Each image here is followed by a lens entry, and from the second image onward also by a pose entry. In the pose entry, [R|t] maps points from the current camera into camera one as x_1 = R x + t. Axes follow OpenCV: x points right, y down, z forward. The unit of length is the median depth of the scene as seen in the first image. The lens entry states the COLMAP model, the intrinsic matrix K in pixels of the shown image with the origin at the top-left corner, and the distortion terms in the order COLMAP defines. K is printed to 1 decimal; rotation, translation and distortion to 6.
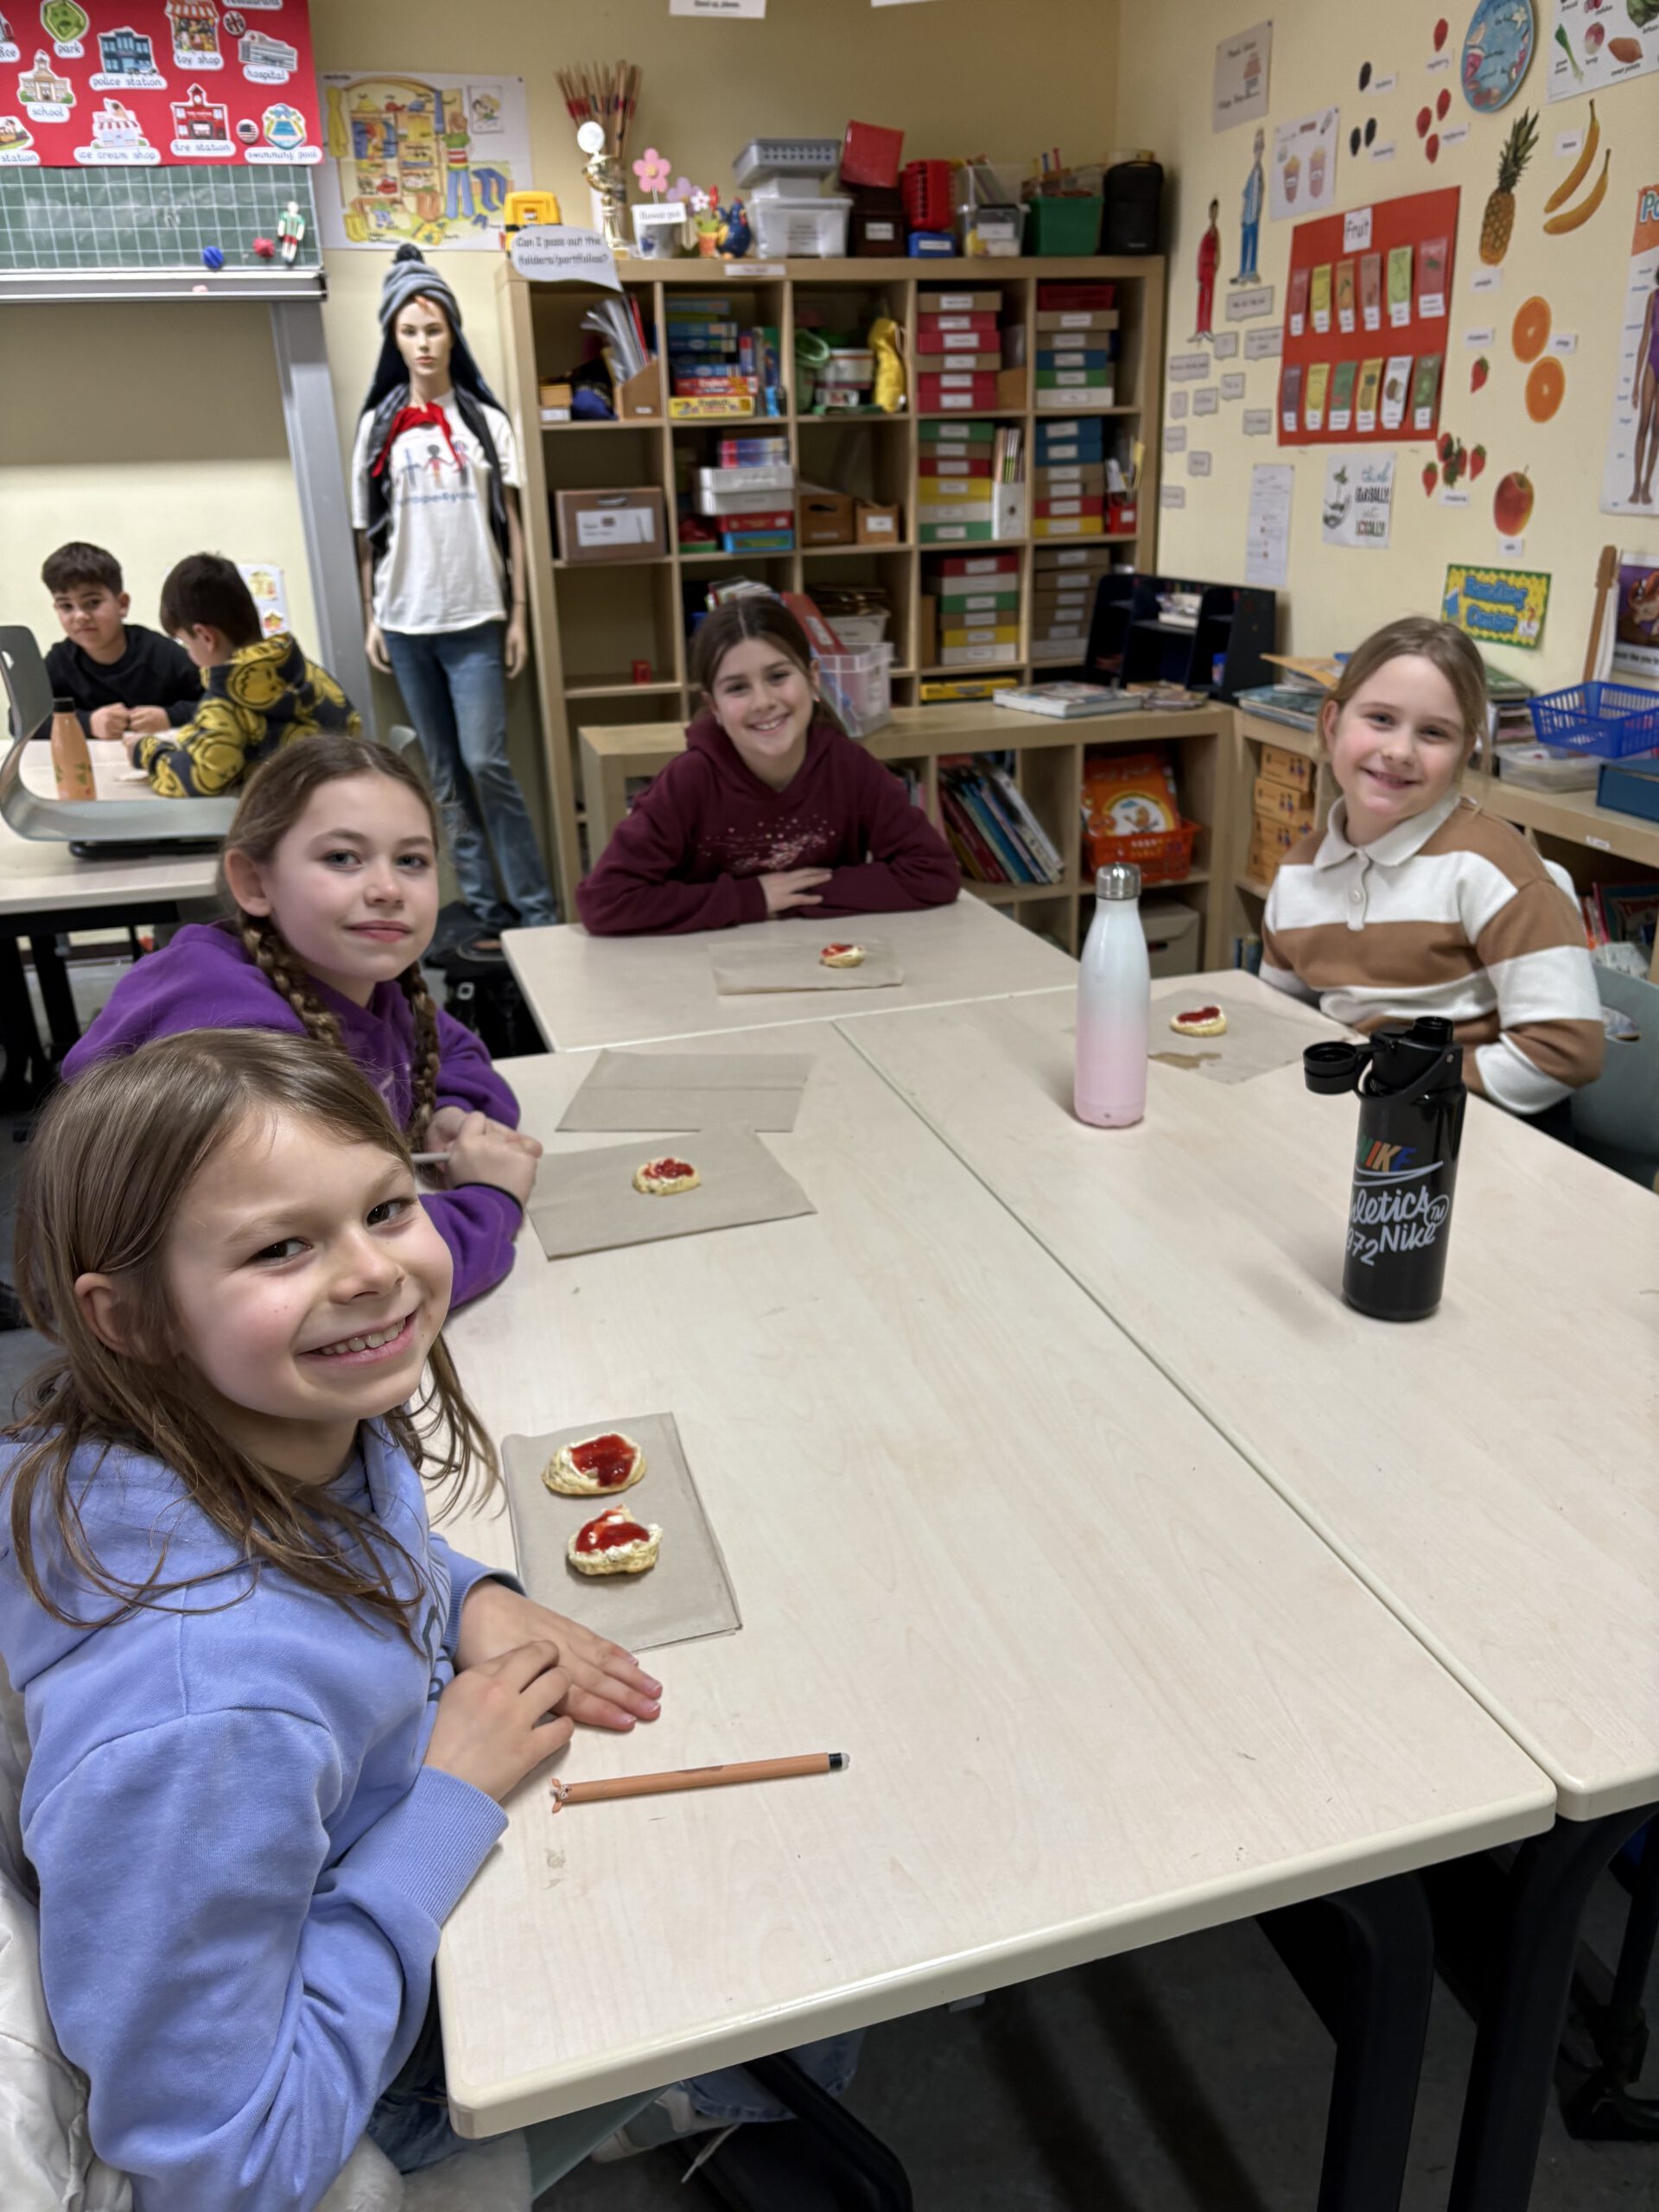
lens RADIAL K [[1670.8, 0, 829.5], [0, 1670.8, 1106.0], [0, 0, 1]] dist [0.064599, -0.094951]
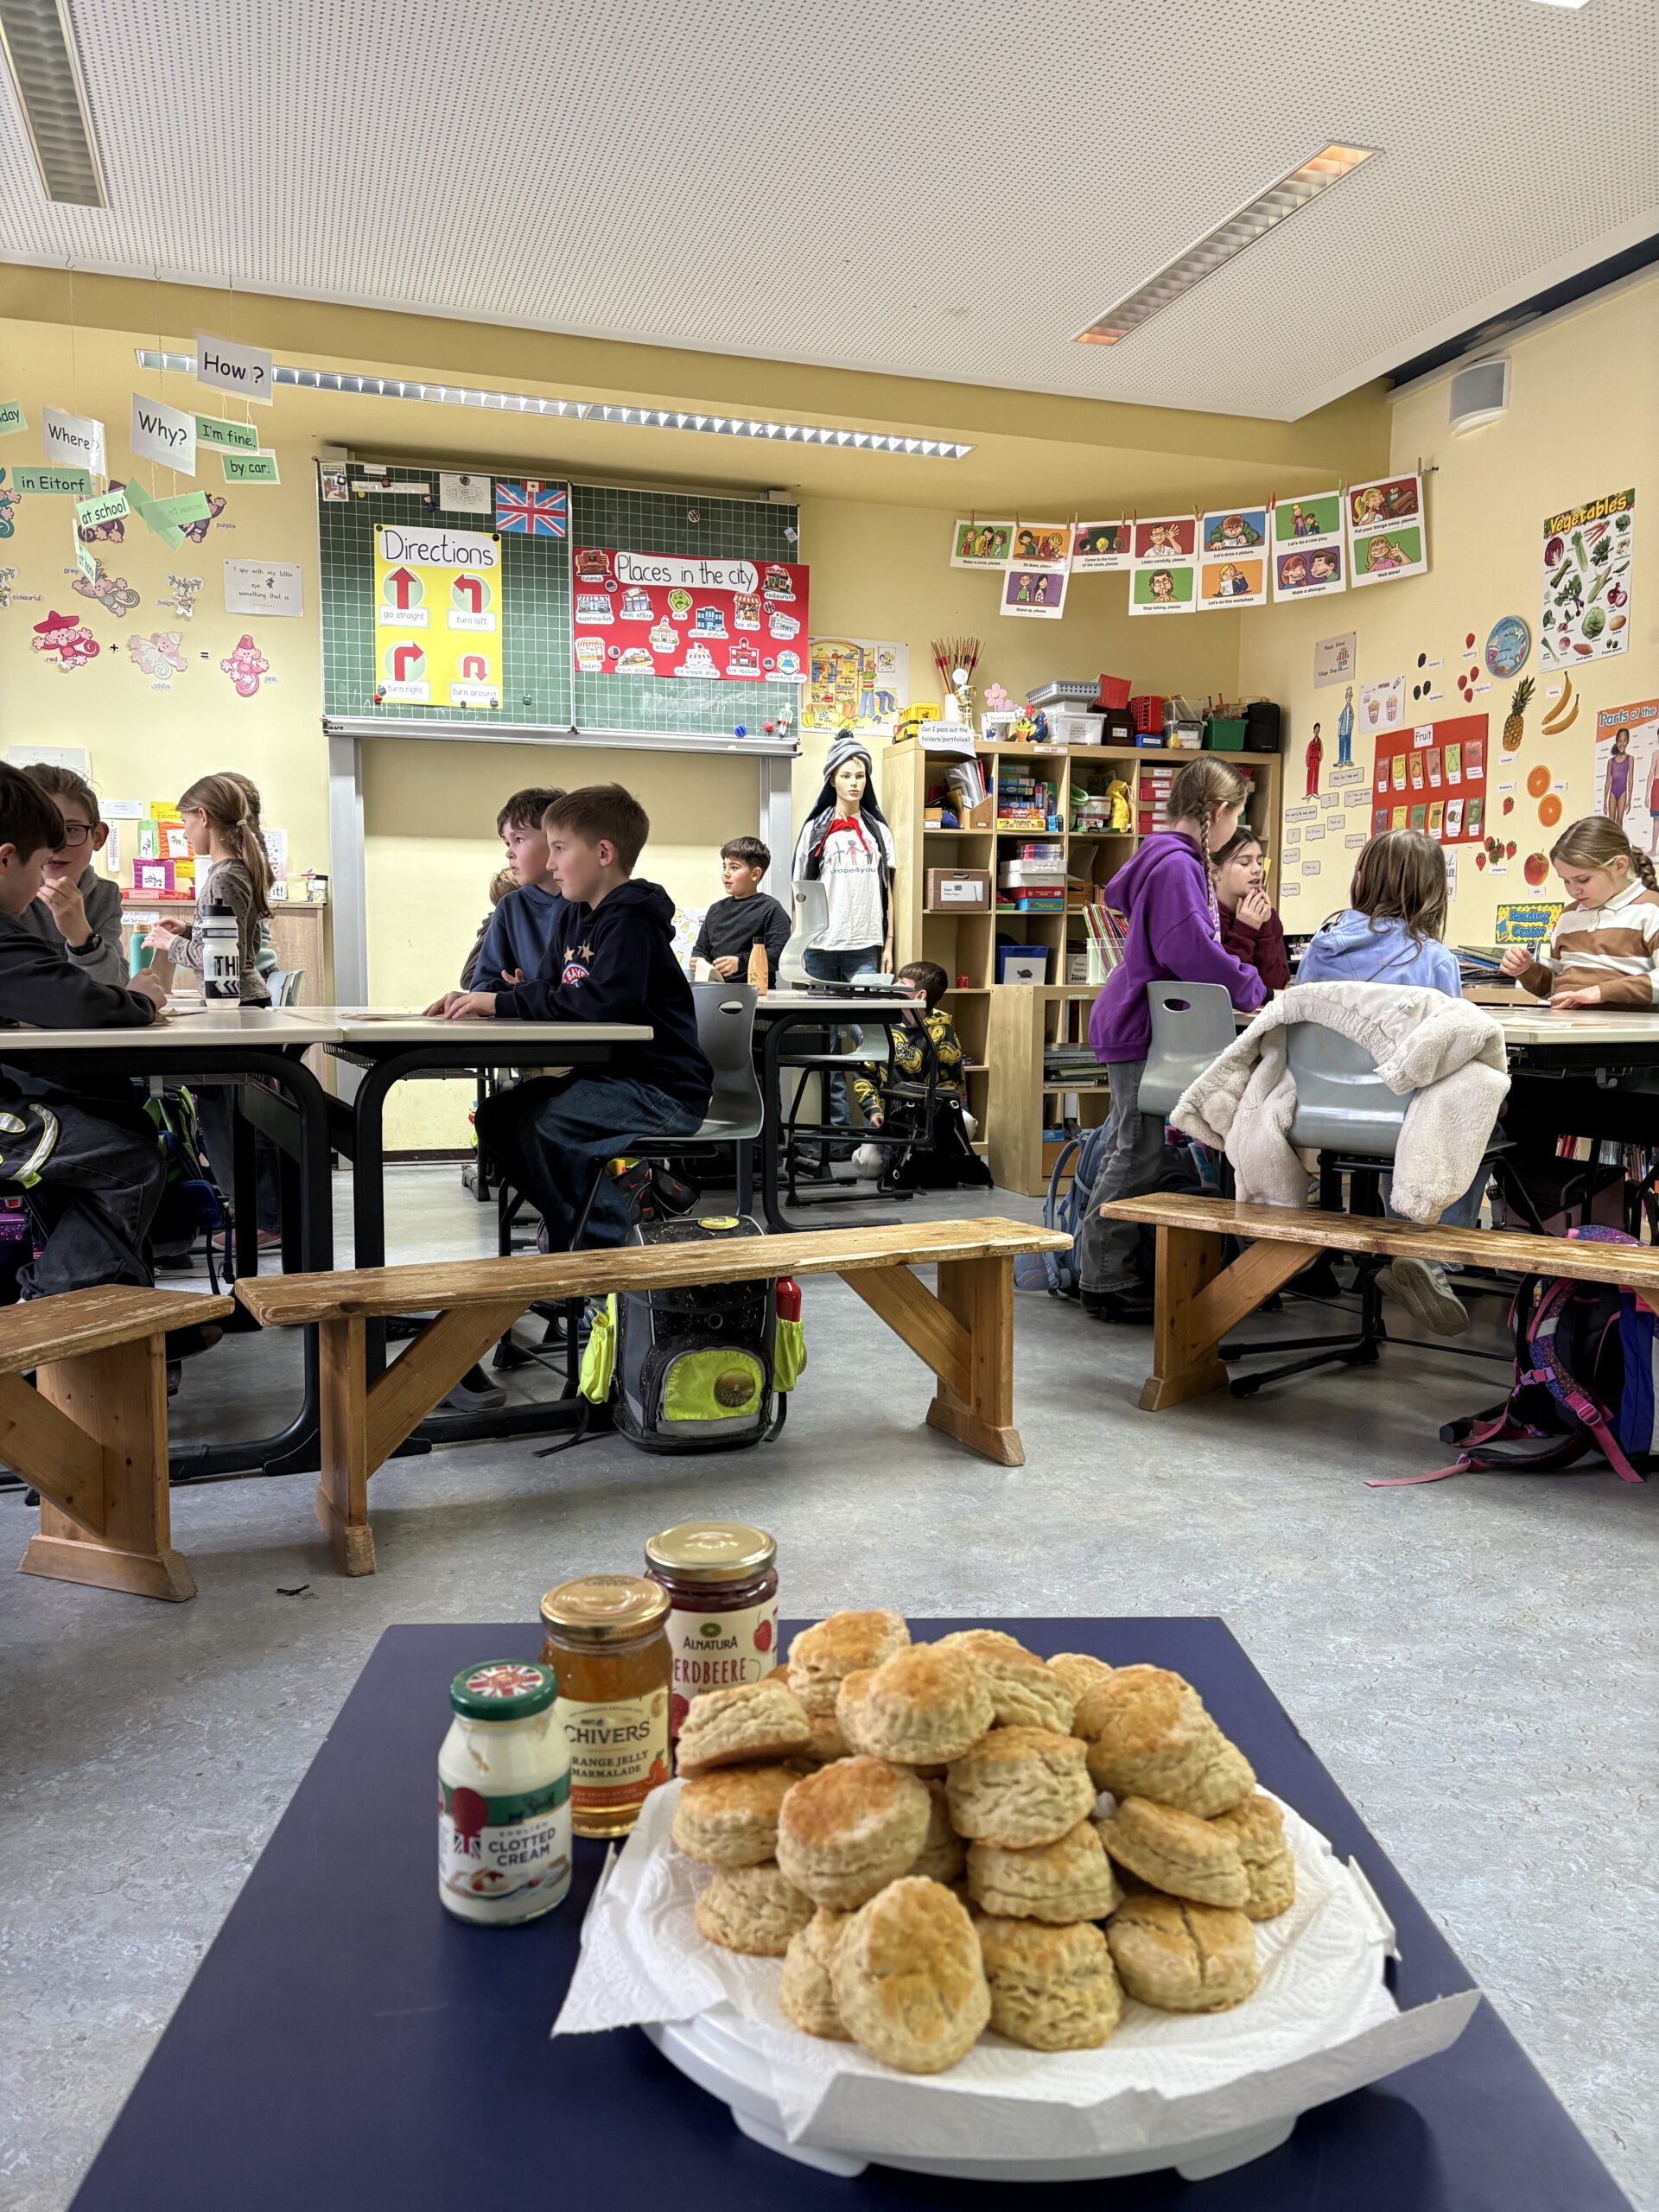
lens RADIAL K [[1595.7, 0, 829.5], [0, 1595.7, 1106.0], [0, 0, 1]] dist [-0.002683, -0.072853]
pose [[0.998028, 0.022611, 0.058559, -0.352741], [-0.005572, 0.961101, -0.276141, 0.286938], [-0.062525, 0.275270, 0.959332, -0.413961]]
